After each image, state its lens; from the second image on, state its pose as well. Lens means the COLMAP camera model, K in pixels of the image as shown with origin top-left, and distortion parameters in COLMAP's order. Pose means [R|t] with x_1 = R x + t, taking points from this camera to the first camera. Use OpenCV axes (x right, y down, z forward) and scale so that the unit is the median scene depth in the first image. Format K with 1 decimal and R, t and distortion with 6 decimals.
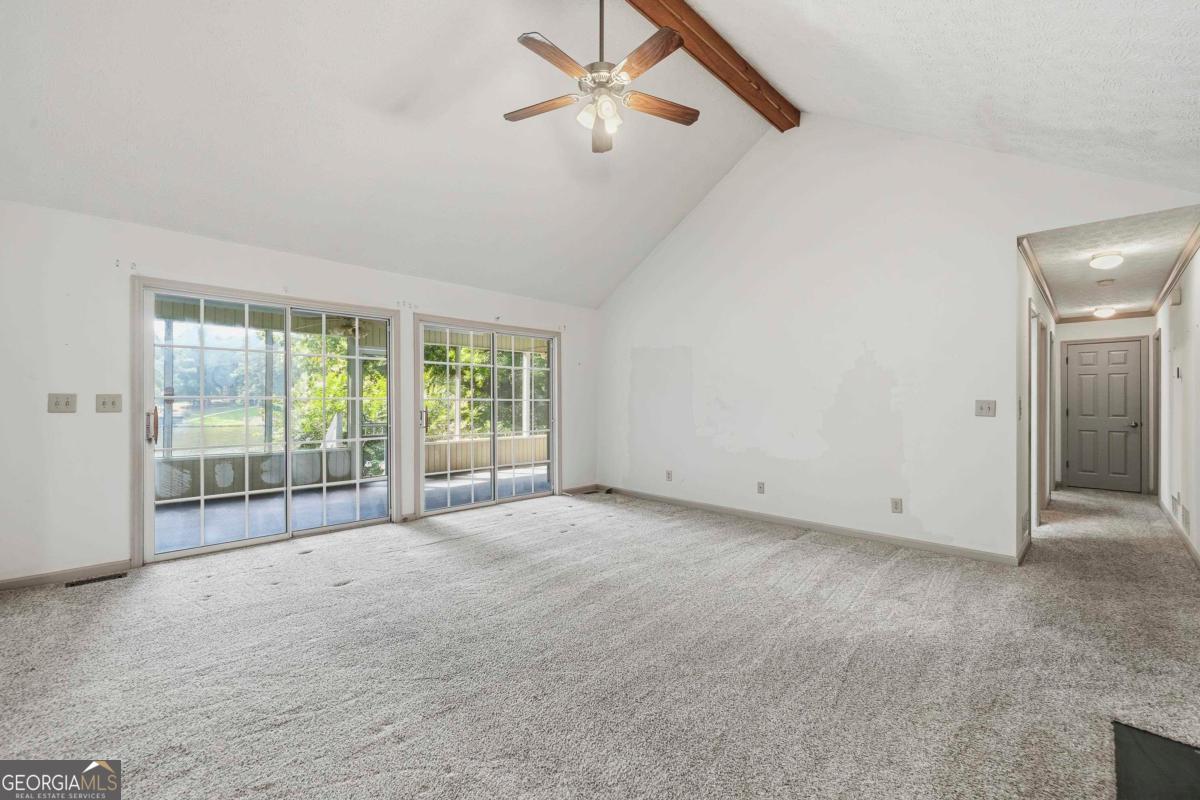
lens RADIAL K [[490.9, 0, 594.0], [0, 490.9, 402.3], [0, 0, 1]] dist [0.012614, 0.000135]
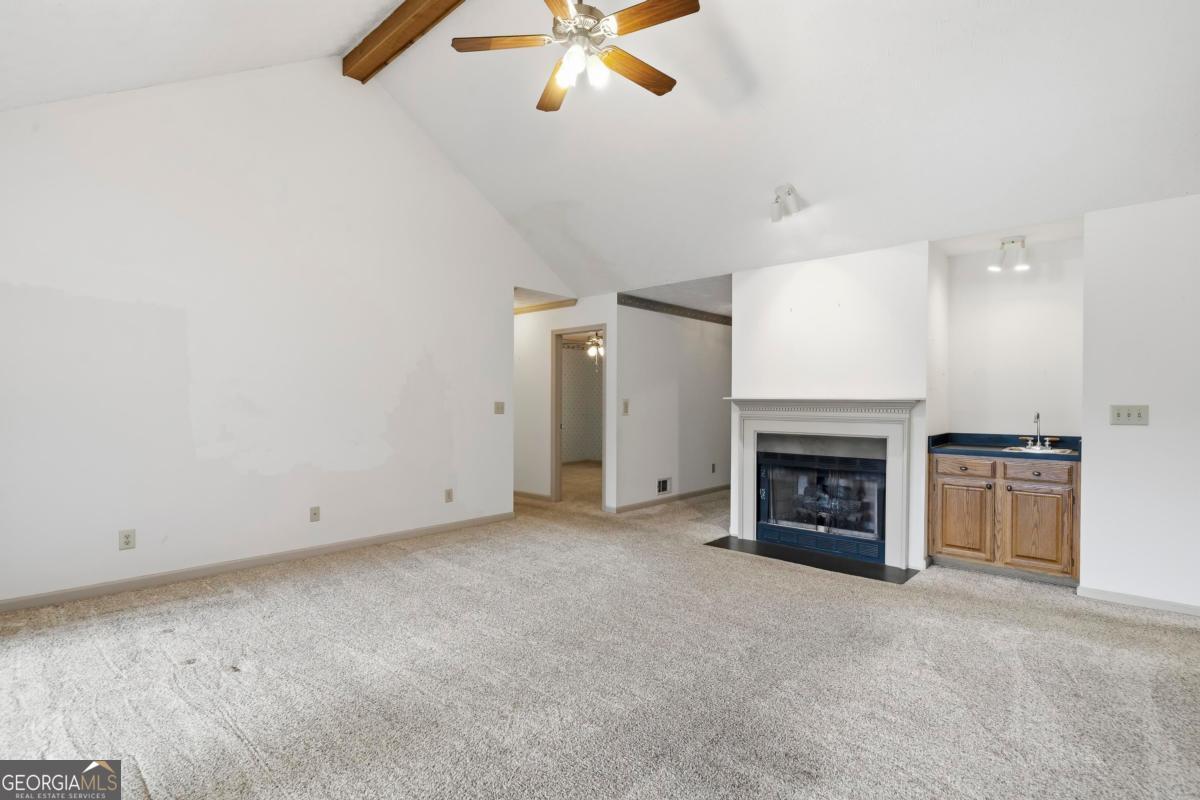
lens RADIAL K [[575.2, 0, 600.2], [0, 575.2, 403.1], [0, 0, 1]] dist [-0.000614, 0.000312]
pose [[-0.064358, 0.002350, 0.997924, -0.715911], [-0.003249, 0.999991, -0.002565, 0.001747], [-0.997922, -0.003407, -0.064350, 0.749272]]
